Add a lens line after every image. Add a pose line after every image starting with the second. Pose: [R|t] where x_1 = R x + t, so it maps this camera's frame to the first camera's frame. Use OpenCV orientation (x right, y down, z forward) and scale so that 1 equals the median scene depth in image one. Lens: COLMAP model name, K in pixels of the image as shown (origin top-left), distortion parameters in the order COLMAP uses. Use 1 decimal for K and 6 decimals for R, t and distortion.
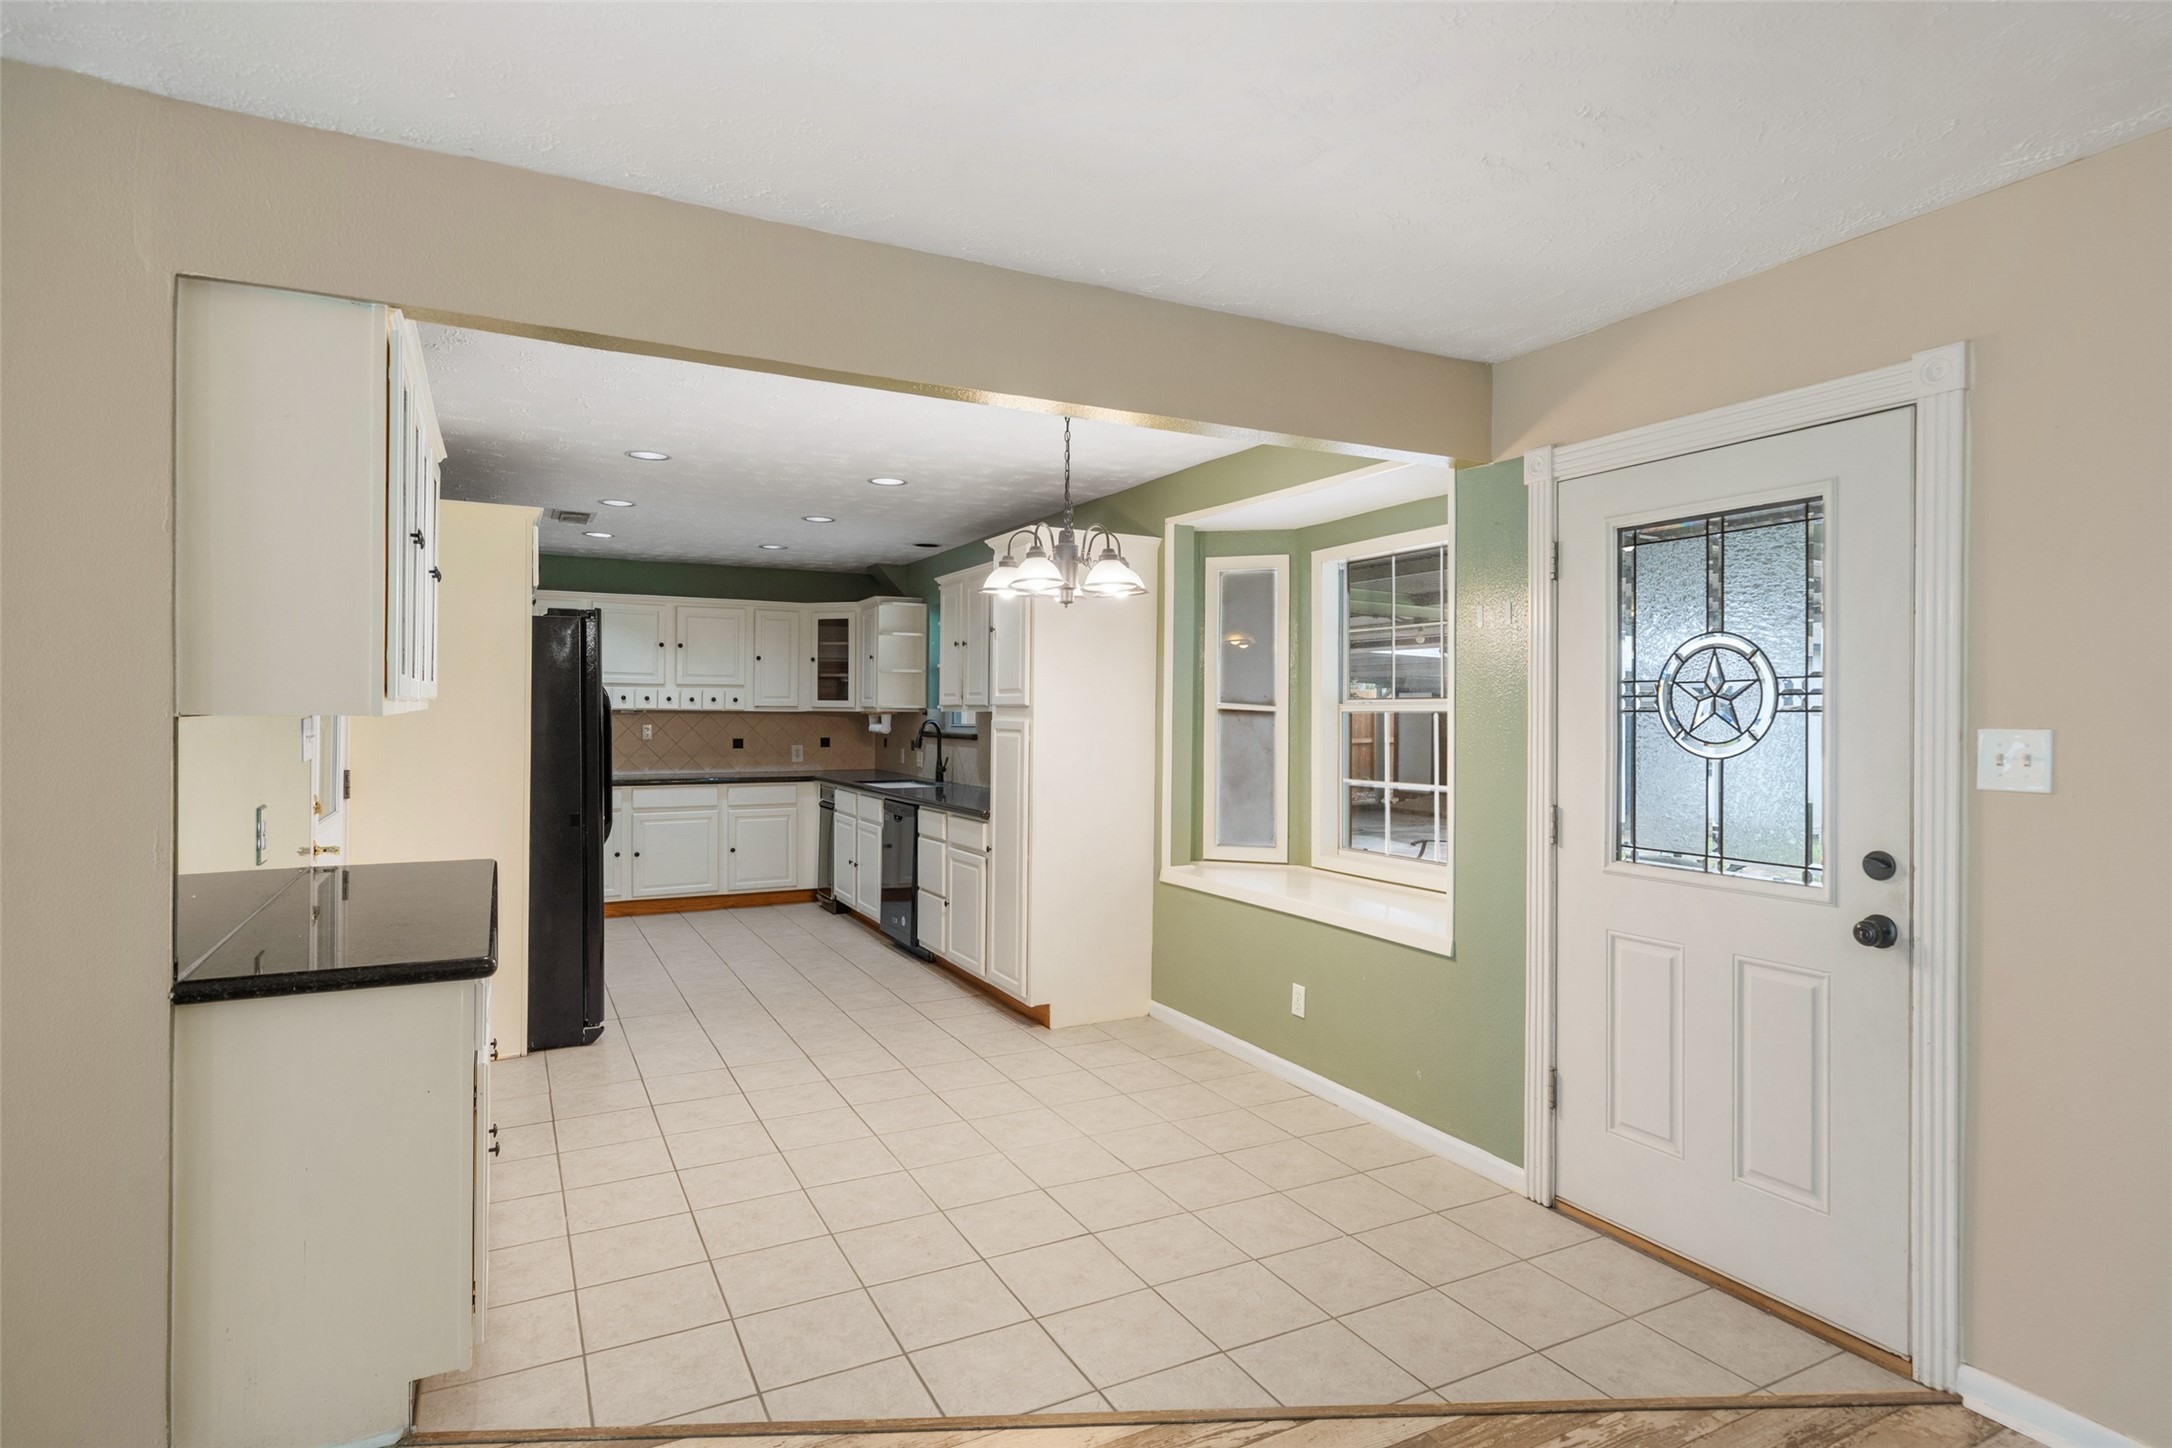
lens RADIAL K [[1136.3, 0, 1088.8], [0, 1136.3, 715.6], [0, 0, 1]] dist [0.003396, 0.000396]
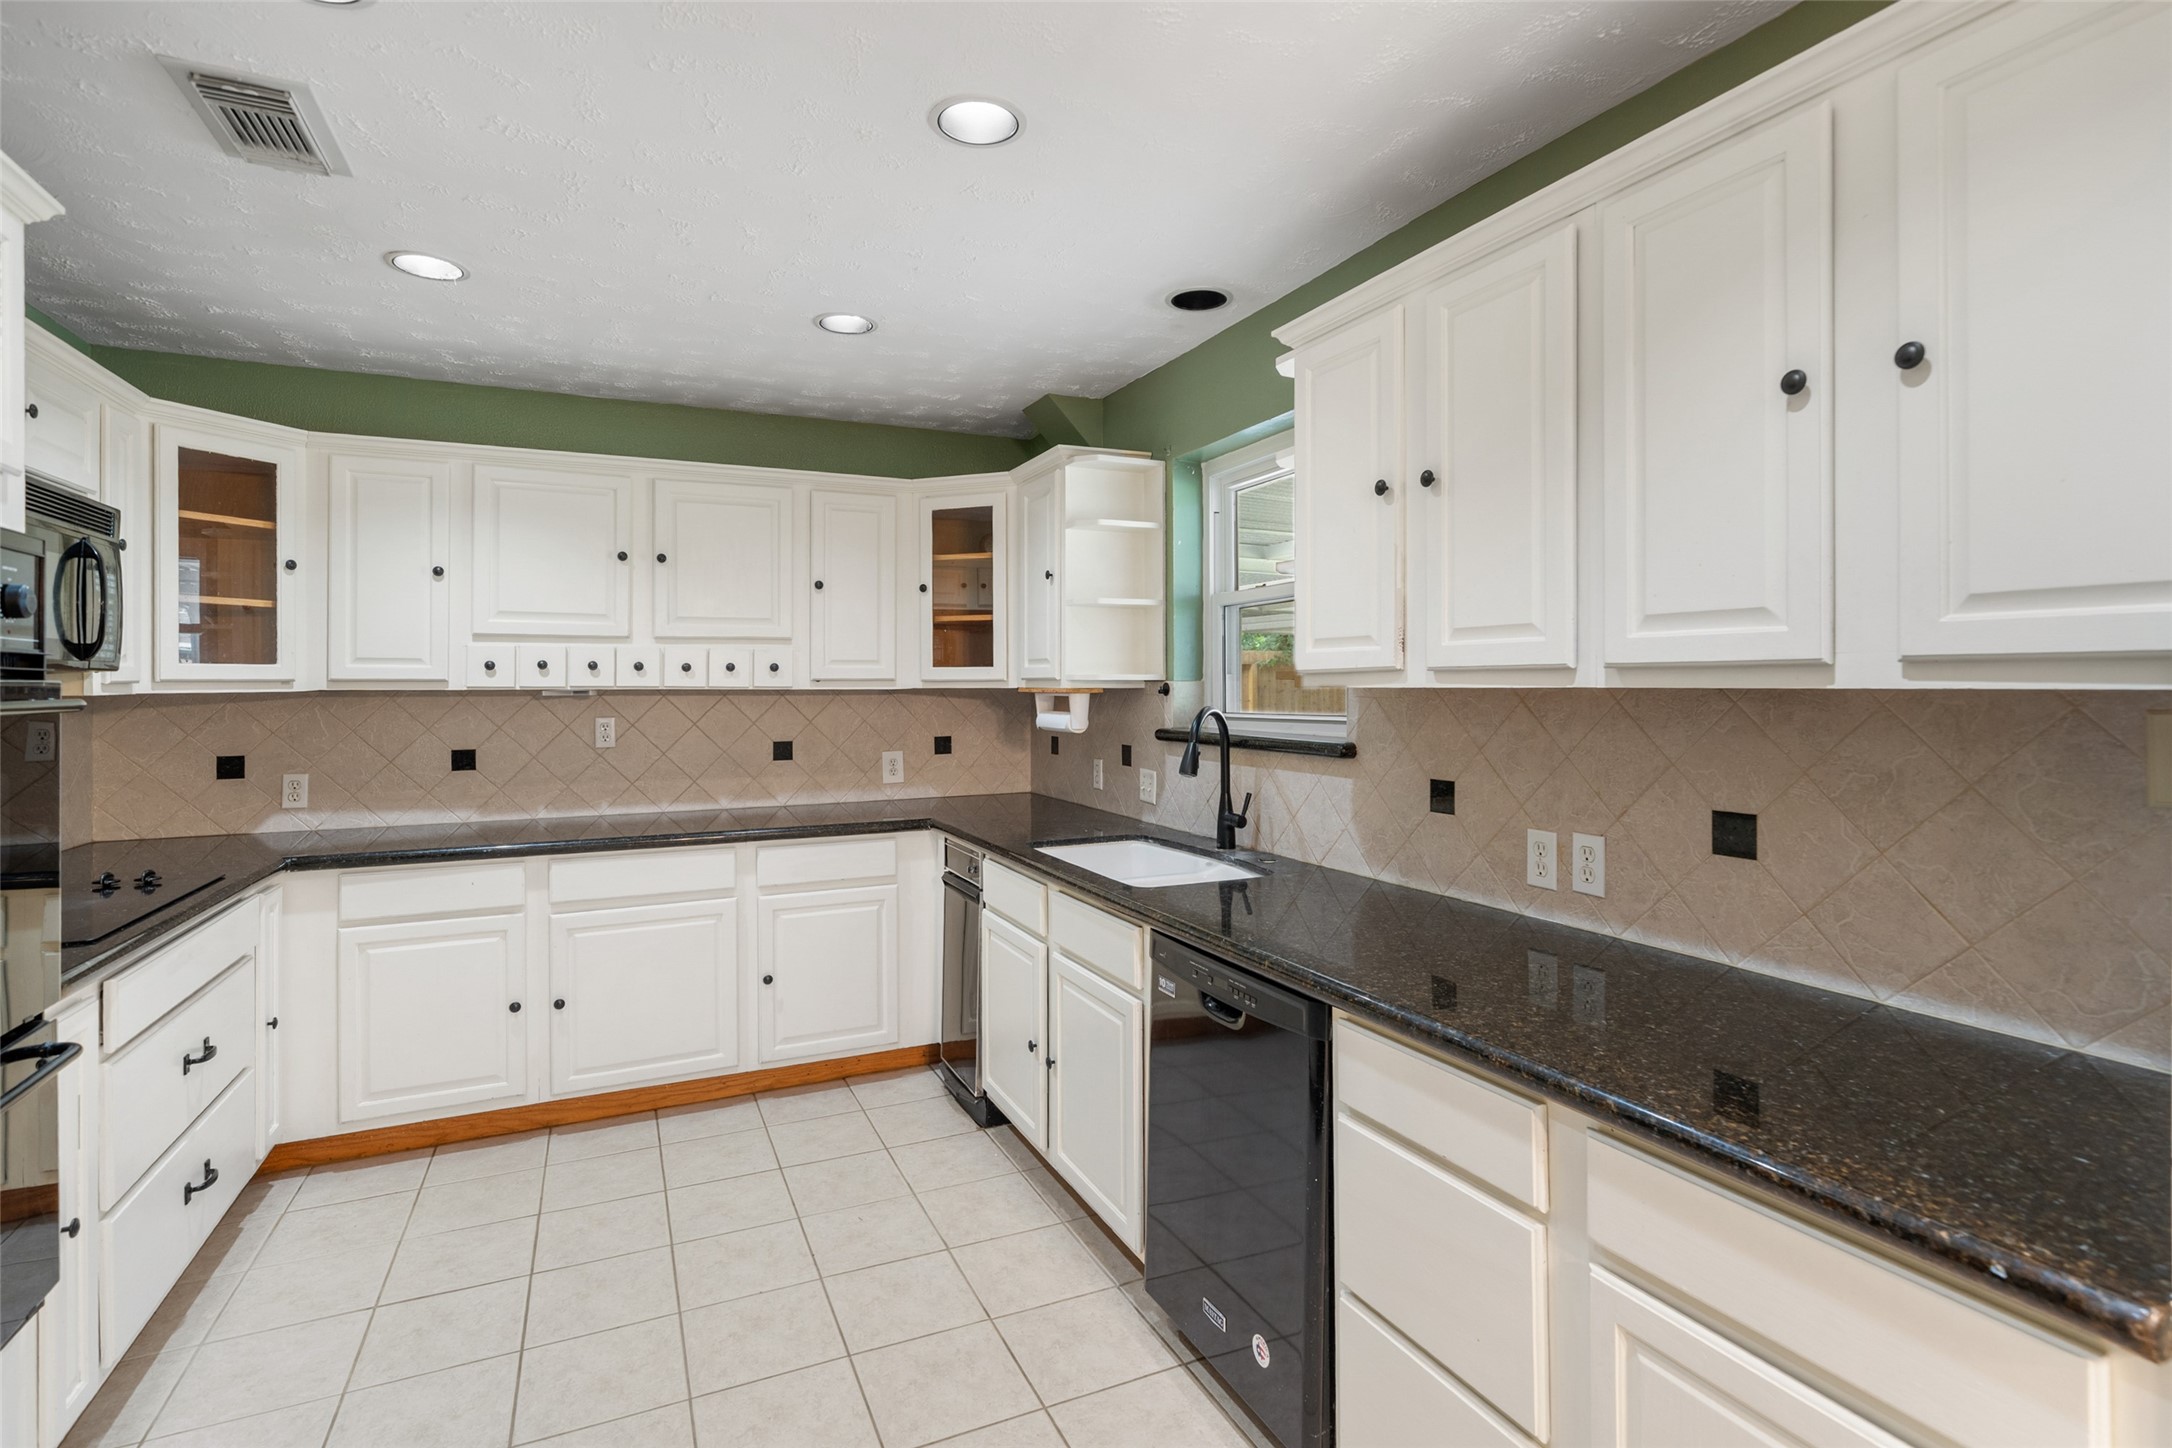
lens RADIAL K [[1034.5, 0, 1077.8], [0, 1034.5, 680.6], [0, 0, 1]] dist [-0.002657, -0.000177]
pose [[0.998600, -0.010497, -0.051853, -0.156065], [0.010132, 0.999922, -0.007294, -0.003457], [0.051925, 0.006759, 0.998628, 0.561342]]
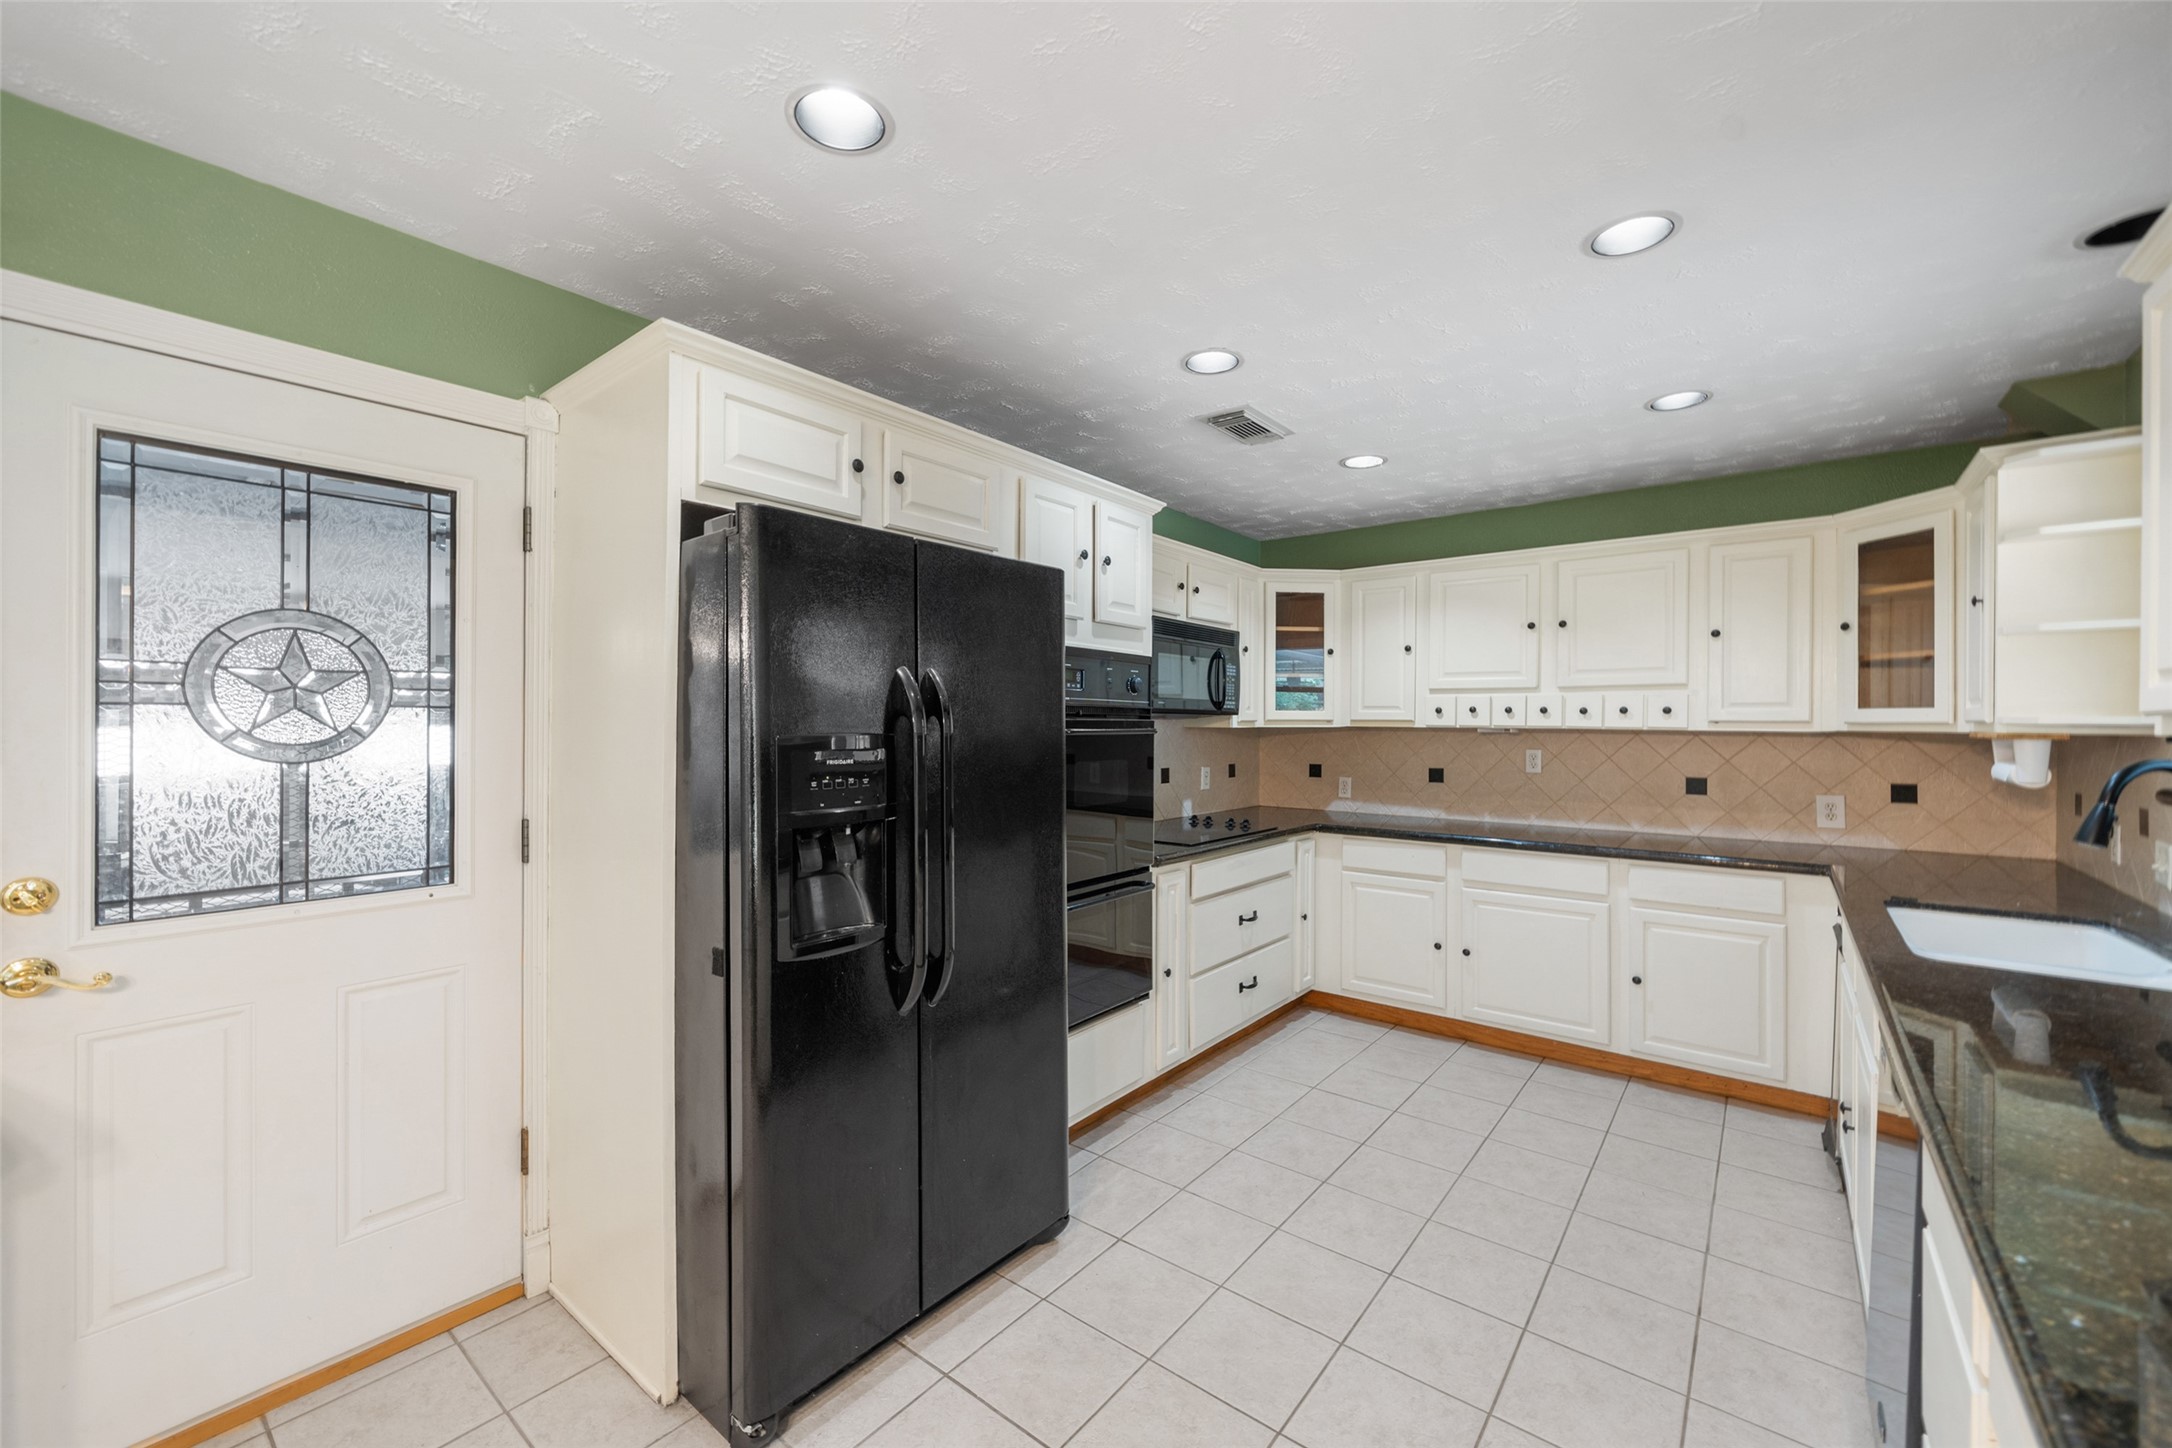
lens RADIAL K [[853.9, 0, 1095.5], [0, 853.9, 720.6], [0, 0, 1]] dist [-0.001390, -0.000156]
pose [[0.408383, -0.007019, -0.912784, -0.038868], [-0.006655, 0.999921, -0.010666, -0.002430], [0.912786, 0.010430, 0.408304, 0.577789]]
